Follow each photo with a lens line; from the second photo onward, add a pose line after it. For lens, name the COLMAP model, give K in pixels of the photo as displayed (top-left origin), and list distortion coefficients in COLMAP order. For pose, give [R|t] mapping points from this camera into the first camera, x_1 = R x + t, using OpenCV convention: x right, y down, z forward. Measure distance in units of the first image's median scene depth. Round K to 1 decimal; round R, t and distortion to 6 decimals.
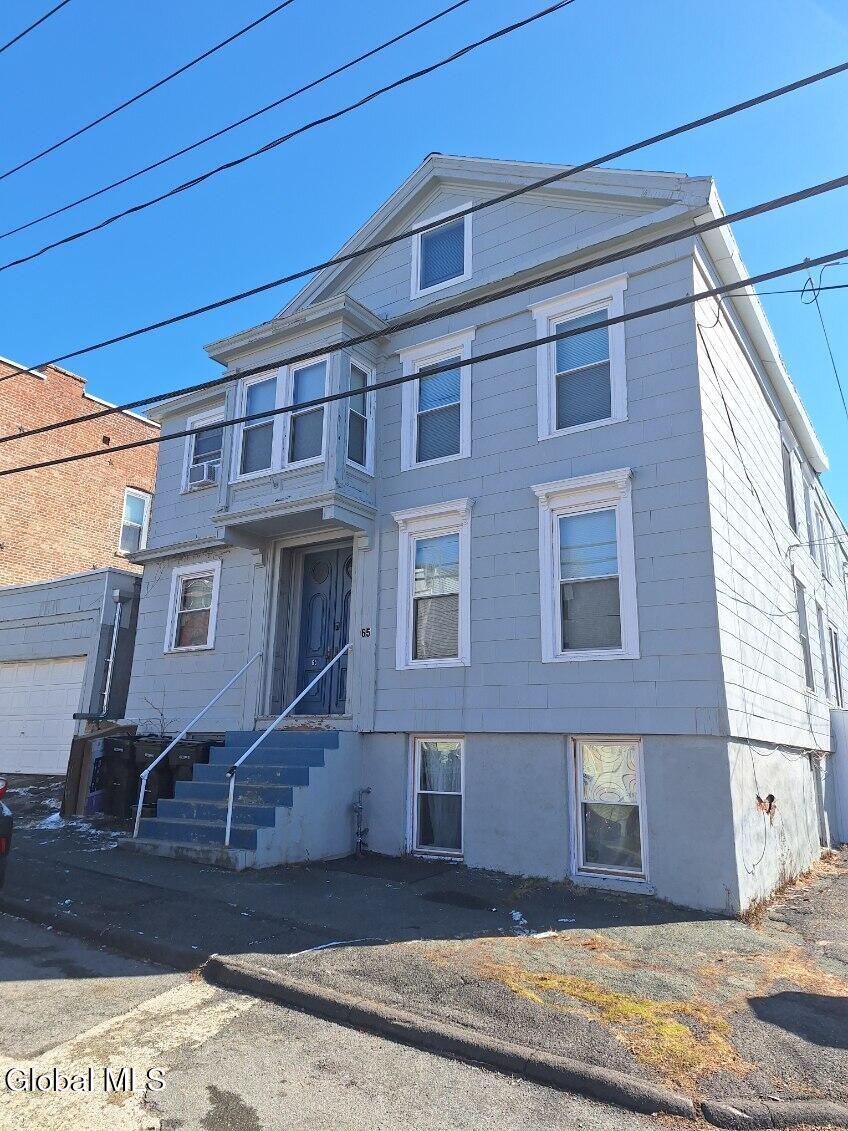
lens RADIAL K [[777.9, 0, 424.0], [0, 777.9, 565.5], [0, 0, 1]] dist [0.041653, -0.000139]
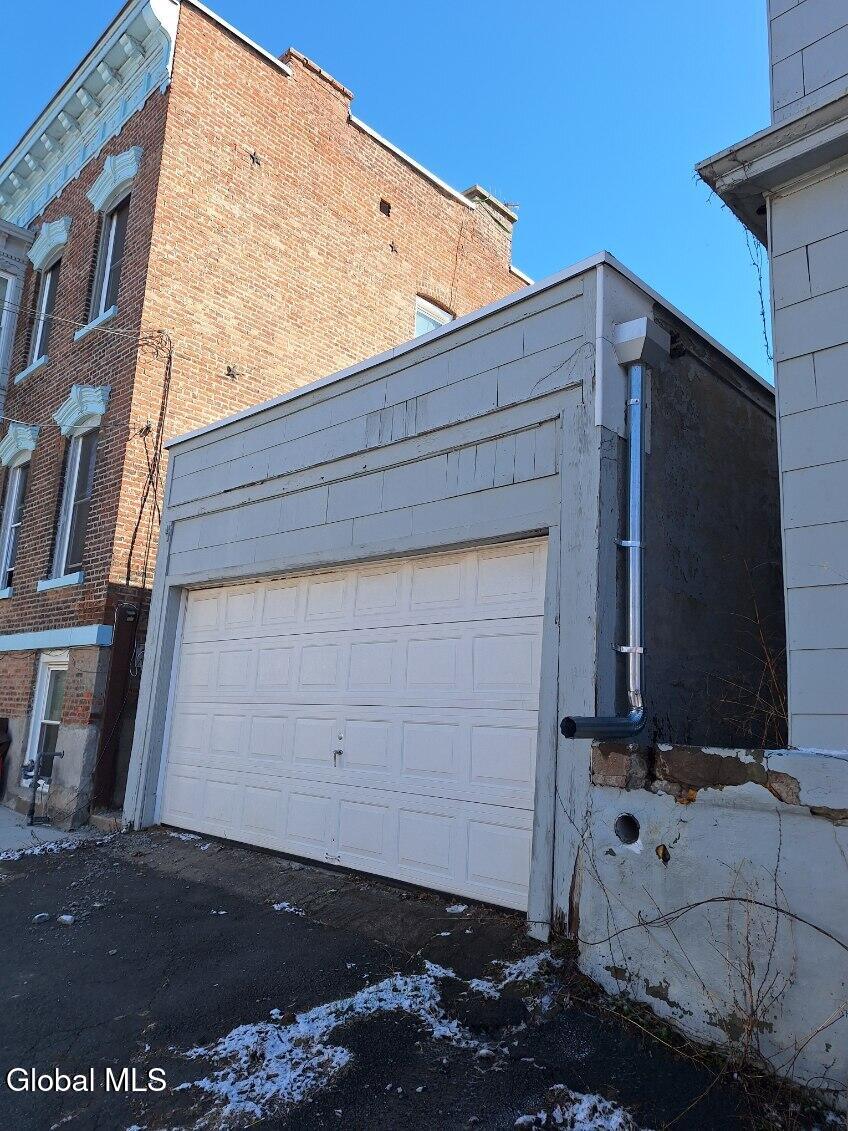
lens RADIAL K [[777.9, 0, 424.0], [0, 777.9, 565.5], [0, 0, 1]] dist [0.041653, -0.000139]
pose [[0.983248, -0.009734, -0.182015, -0.301320], [0.015652, 0.999393, 0.031109, 0.083981], [0.181602, -0.033437, 0.982803, 0.483439]]
